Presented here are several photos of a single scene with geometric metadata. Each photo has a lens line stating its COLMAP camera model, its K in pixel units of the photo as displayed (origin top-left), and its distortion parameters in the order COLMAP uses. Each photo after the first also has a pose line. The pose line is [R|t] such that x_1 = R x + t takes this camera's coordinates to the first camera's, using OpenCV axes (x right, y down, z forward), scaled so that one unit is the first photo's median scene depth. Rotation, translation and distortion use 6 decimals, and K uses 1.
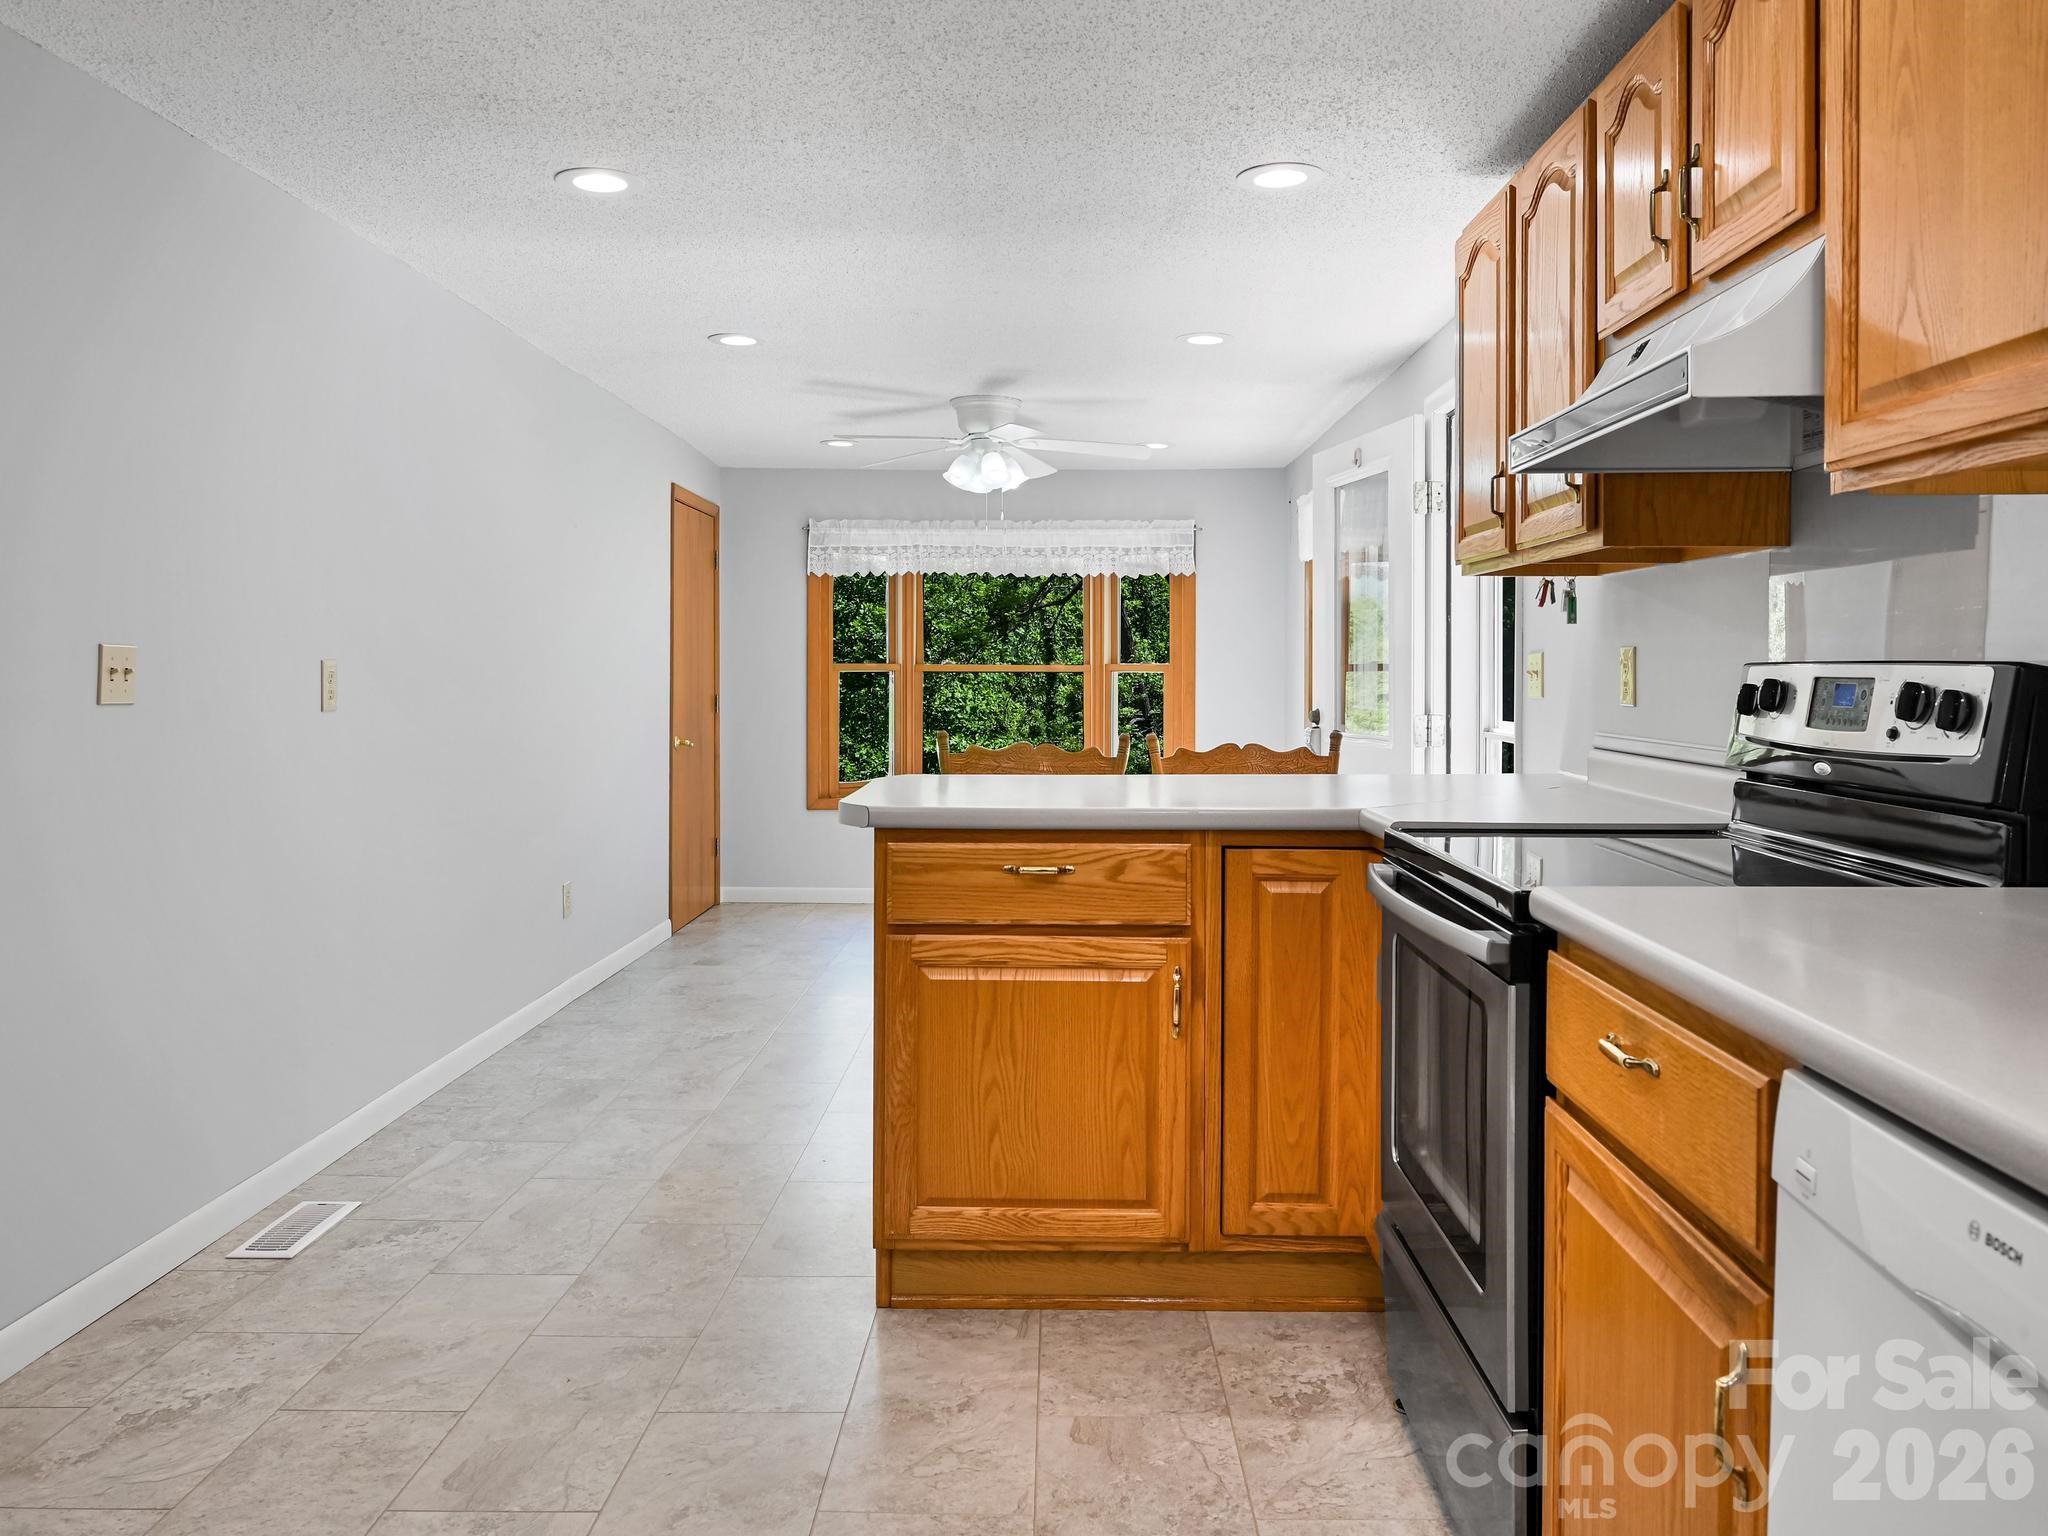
lens RADIAL K [[1573.3, 0, 1018.2], [0, 1573.3, 728.0], [0, 0, 1]] dist [-0.004561, 0.000318]
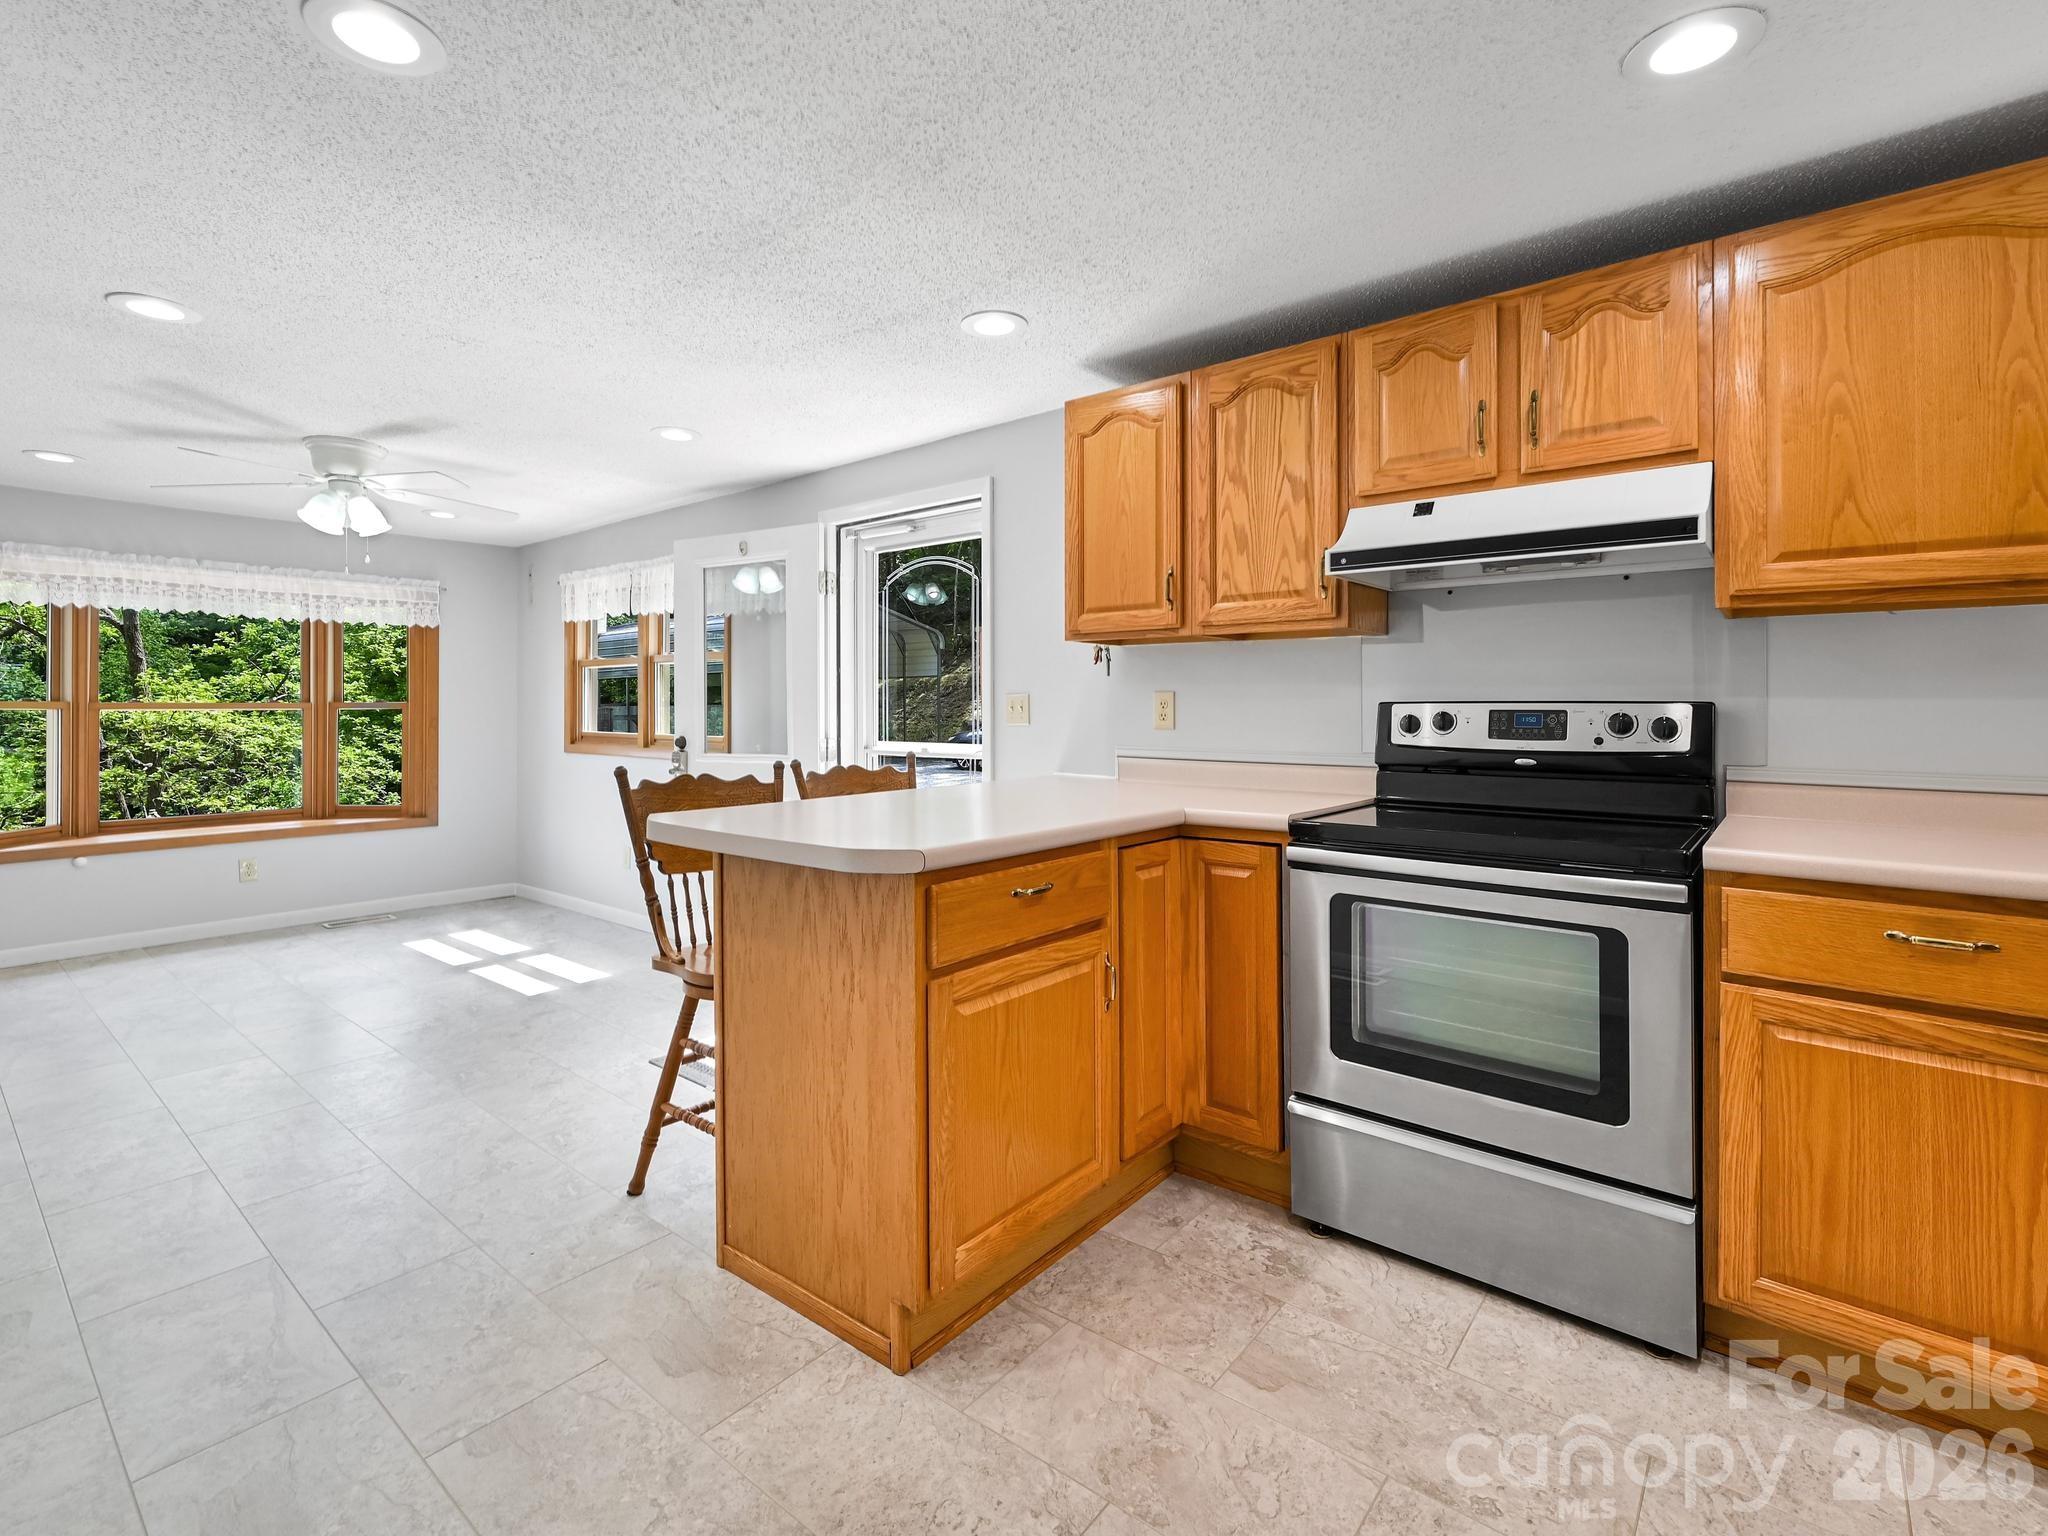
lens RADIAL K [[947.9, 0, 1027.9], [0, 947.9, 715.8], [0, 0, 1]] dist [-0.002181, -0.000025]
pose [[0.615968, -0.008765, 0.787722, -0.289551], [0.030411, 0.999457, -0.012658, -0.012697], [-0.787184, 0.031752, 0.615901, 0.338828]]
